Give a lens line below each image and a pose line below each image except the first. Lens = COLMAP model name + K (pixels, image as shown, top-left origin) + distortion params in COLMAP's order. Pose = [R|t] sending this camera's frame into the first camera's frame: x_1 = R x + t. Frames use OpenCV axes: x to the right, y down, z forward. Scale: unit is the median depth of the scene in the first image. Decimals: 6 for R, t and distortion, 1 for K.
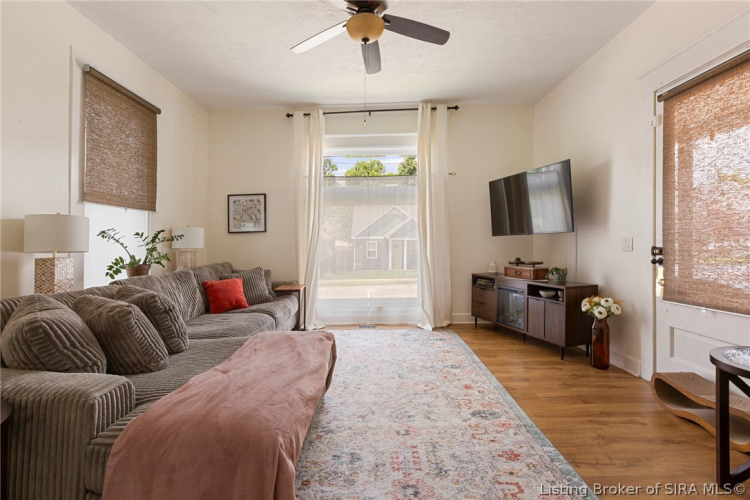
lens RADIAL K [[360.4, 0, 362.9], [0, 360.4, 248.8], [0, 0, 1]] dist [-0.000421, -0.000086]
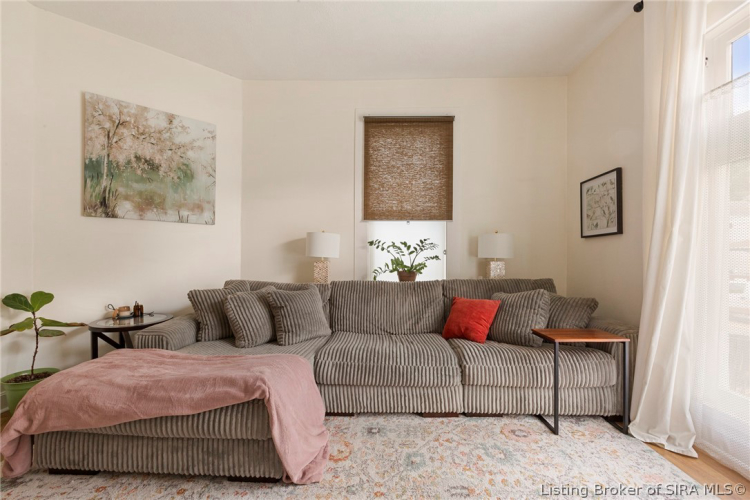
lens RADIAL K [[333.8, 0, 372.9], [0, 333.8, 251.9], [0, 0, 1]] dist [-0.001242, -0.000272]
pose [[0.001499, 0.005143, -0.999986, 0.356295], [-0.020688, 0.999773, 0.005111, -0.016372], [0.999785, 0.020680, 0.001605, 0.807996]]
